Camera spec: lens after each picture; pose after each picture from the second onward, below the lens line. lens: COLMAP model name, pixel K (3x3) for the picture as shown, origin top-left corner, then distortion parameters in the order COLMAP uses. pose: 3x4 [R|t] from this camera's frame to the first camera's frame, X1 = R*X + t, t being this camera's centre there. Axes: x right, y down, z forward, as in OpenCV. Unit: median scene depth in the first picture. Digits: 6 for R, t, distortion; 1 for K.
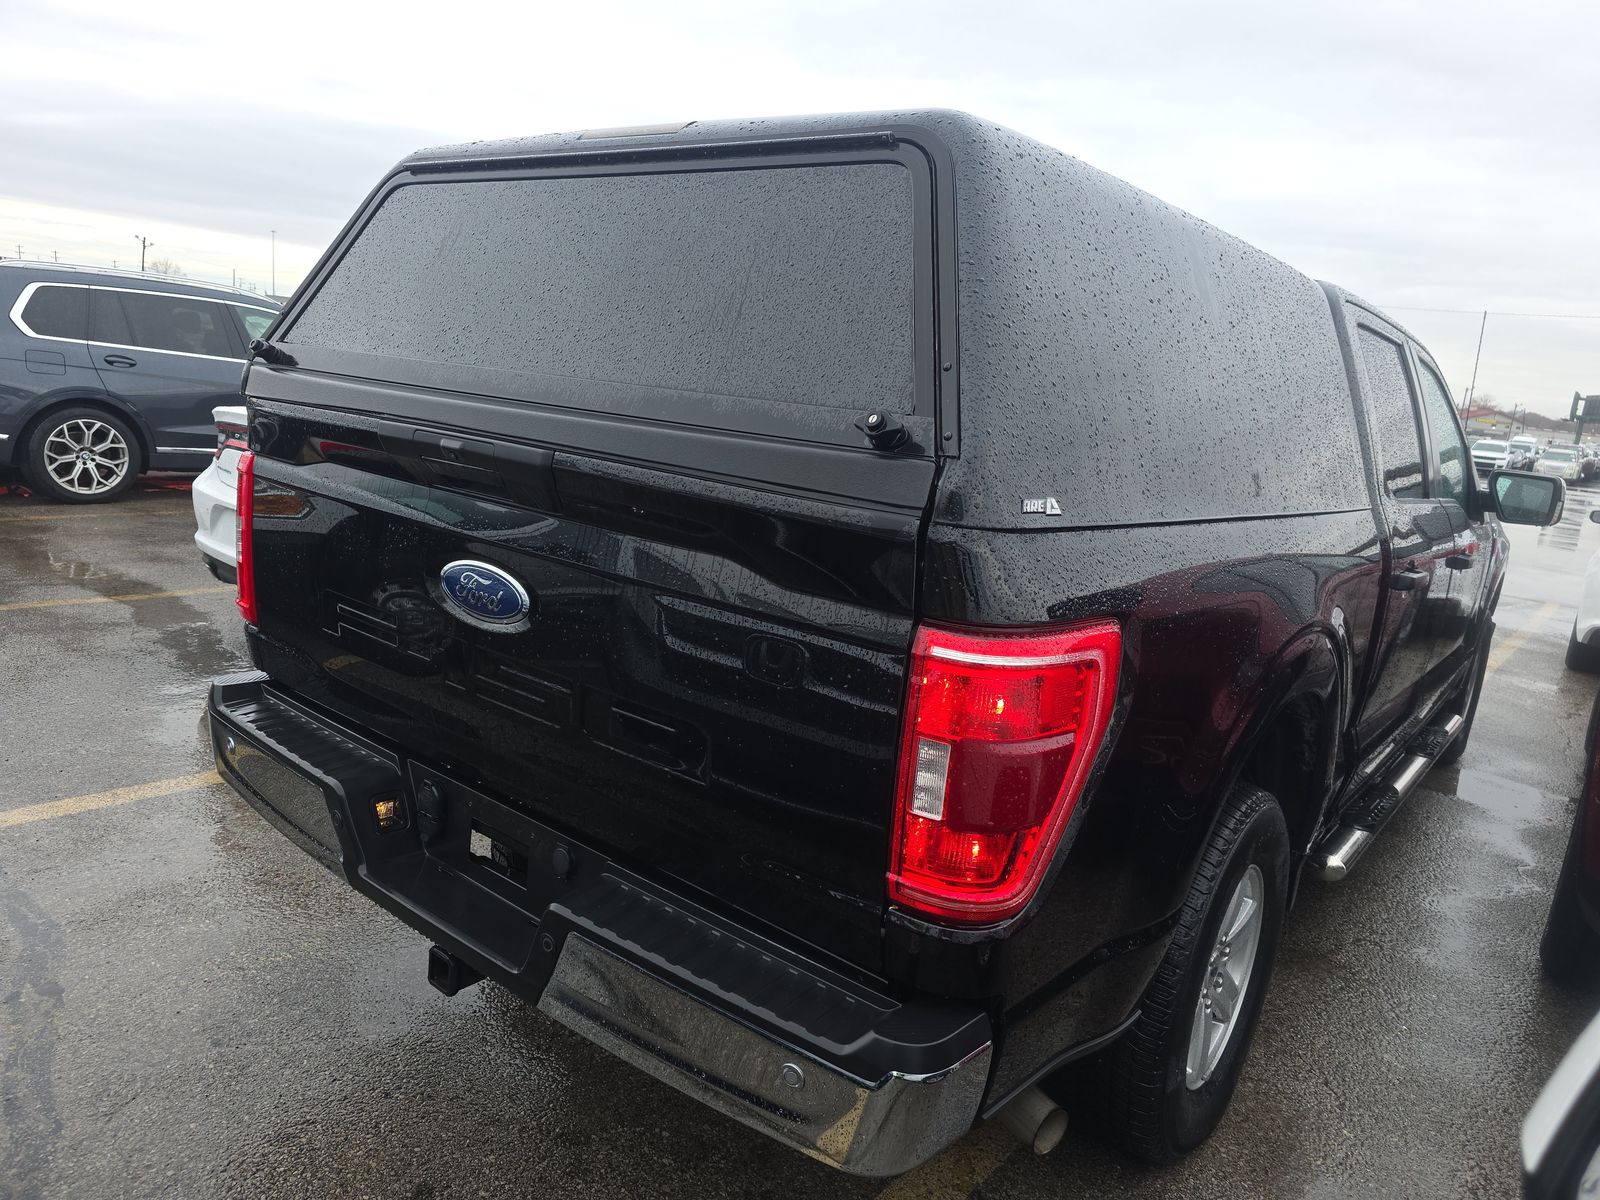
lens RADIAL K [[1066.6, 0, 799.2], [0, 1066.6, 623.9], [0, 0, 1]] dist [0.079766, -0.093728]
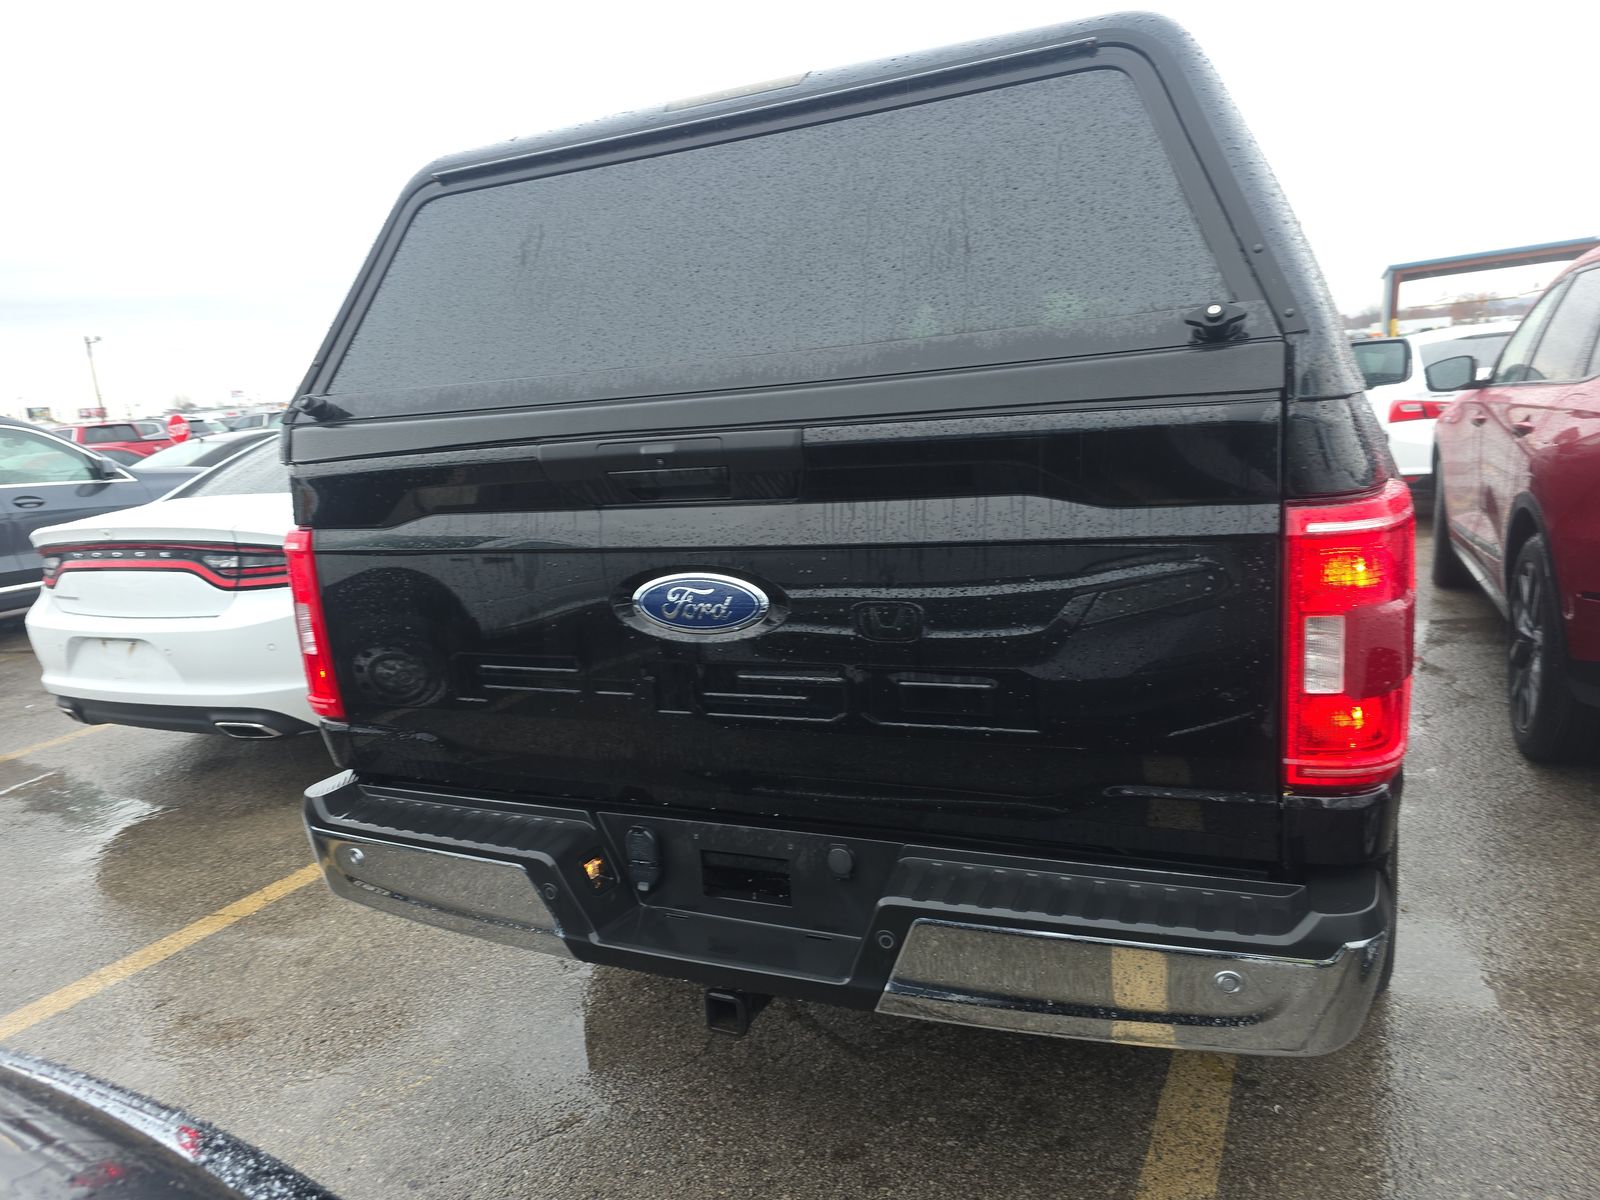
lens RADIAL K [[1076.3, 0, 797.3], [0, 1076.3, 644.5], [0, 0, 1]] dist [0.081557, -0.095714]
pose [[0.953938, -0.227072, 0.196062, -0.430627], [0.224941, 0.973801, 0.033373, -0.008153], [-0.198503, 0.012267, 0.980023, 0.069119]]
